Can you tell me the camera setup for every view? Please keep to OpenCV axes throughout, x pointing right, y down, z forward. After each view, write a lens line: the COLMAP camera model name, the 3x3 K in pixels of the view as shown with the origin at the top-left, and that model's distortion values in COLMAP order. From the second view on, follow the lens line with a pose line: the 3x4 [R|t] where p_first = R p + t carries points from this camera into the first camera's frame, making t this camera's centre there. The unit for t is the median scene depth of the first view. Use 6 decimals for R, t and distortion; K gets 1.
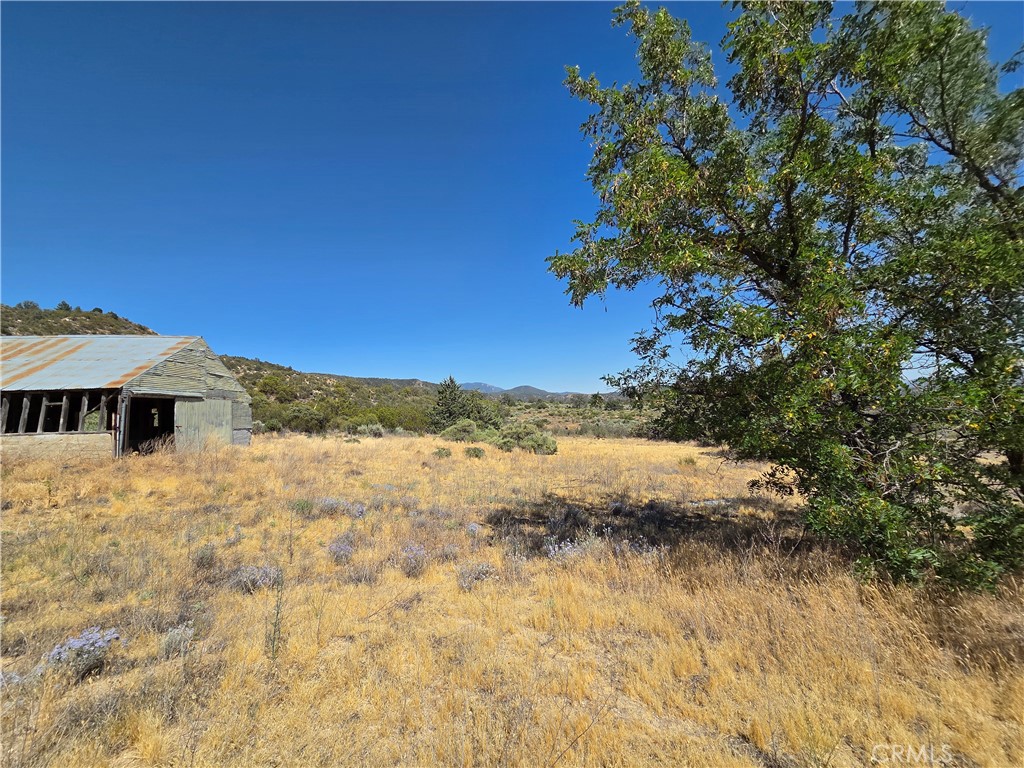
lens RADIAL K [[419.1, 0, 503.7], [0, 419.1, 391.7], [0, 0, 1]] dist [0.001916, 0.000104]
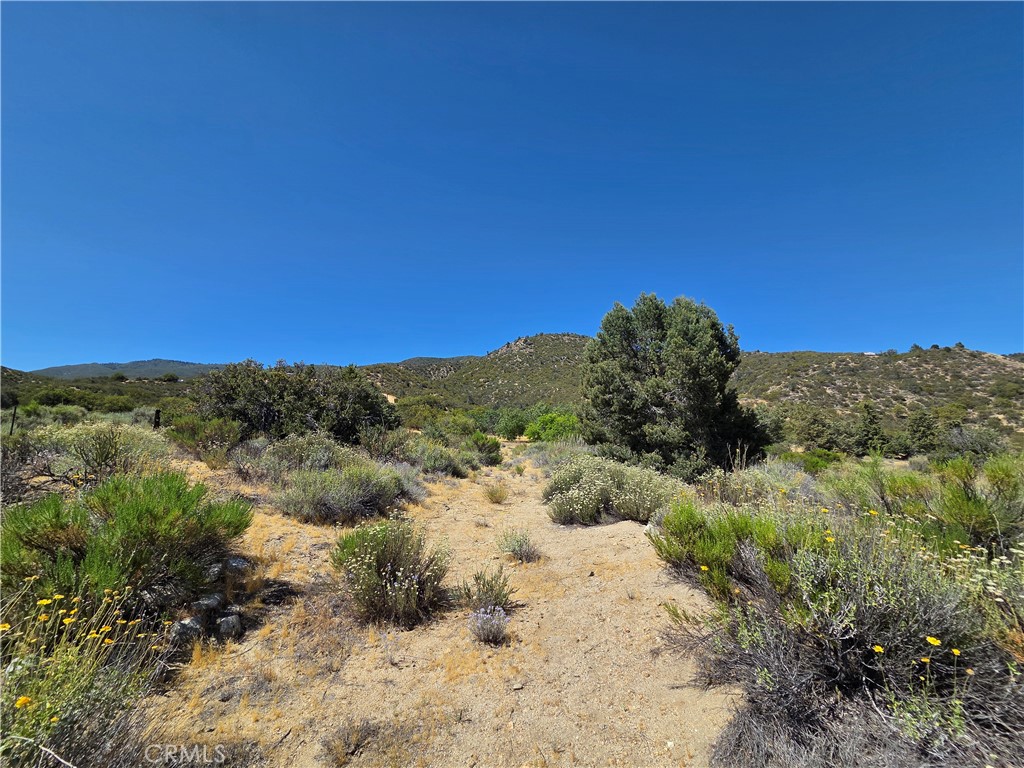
lens RADIAL K [[419.1, 0, 504.2], [0, 419.1, 392.5], [0, 0, 1]] dist [0.001916, 0.000104]
pose [[-0.151931, -0.080923, -0.985073, 5.673121], [0.032483, 0.995696, -0.086806, -0.061124], [0.987857, -0.045187, -0.148649, -0.291530]]
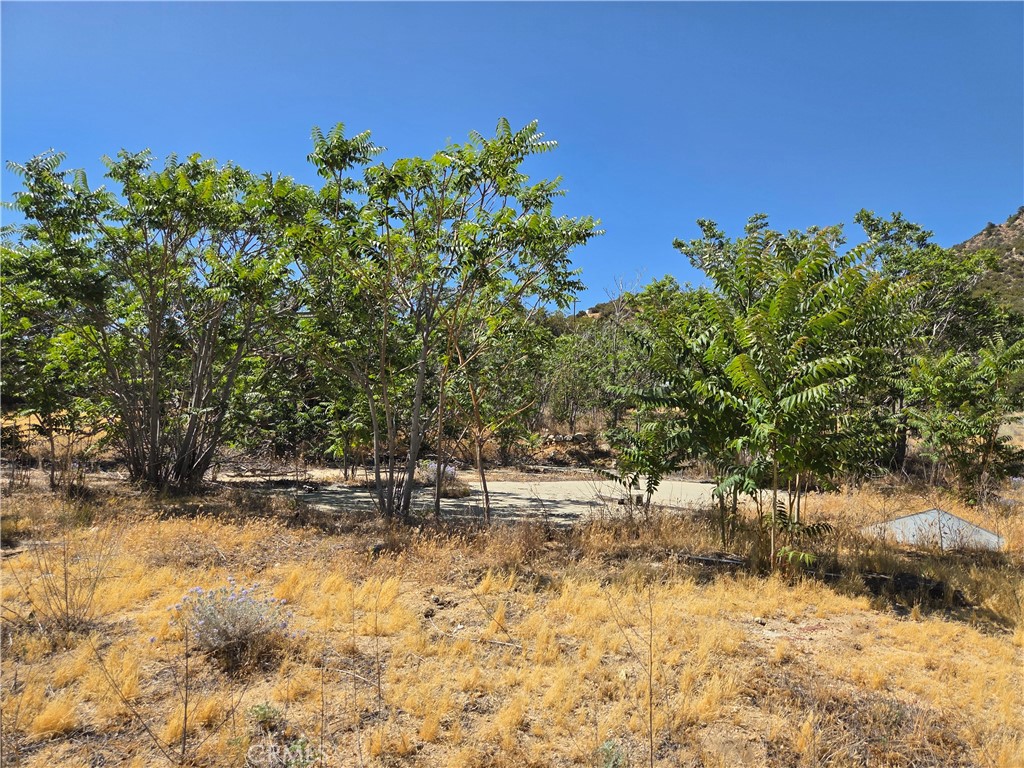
lens RADIAL K [[688.7, 0, 520.8], [0, 688.7, 377.6], [0, 0, 1]] dist [0.068268, -0.054944]
pose [[-0.692696, -0.045953, -0.719764, 0.407991], [0.014256, 0.996901, -0.077367, 0.012162], [0.721088, -0.063853, -0.689894, -0.013896]]
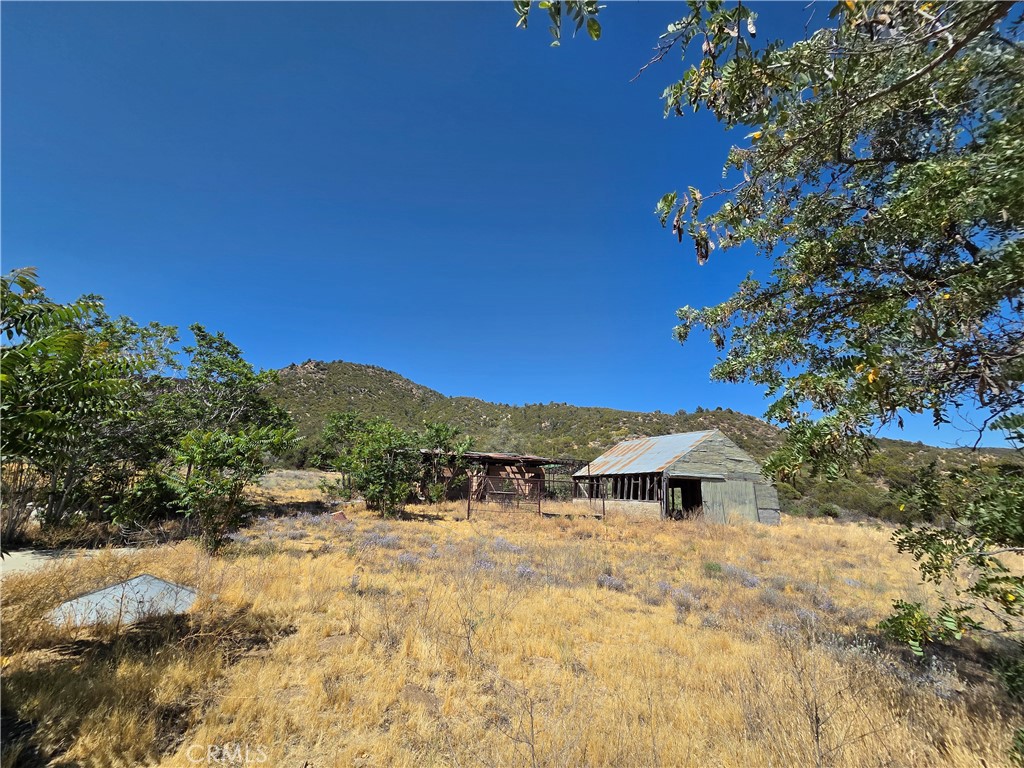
lens RADIAL K [[419.1, 0, 506.9], [0, 419.1, 390.9], [0, 0, 1]] dist [0.001916, 0.000104]
pose [[0.313906, -0.188654, -0.930523, 0.284781], [0.004454, 0.980343, -0.197252, 0.000808], [0.949444, 0.057774, 0.308576, 0.001687]]
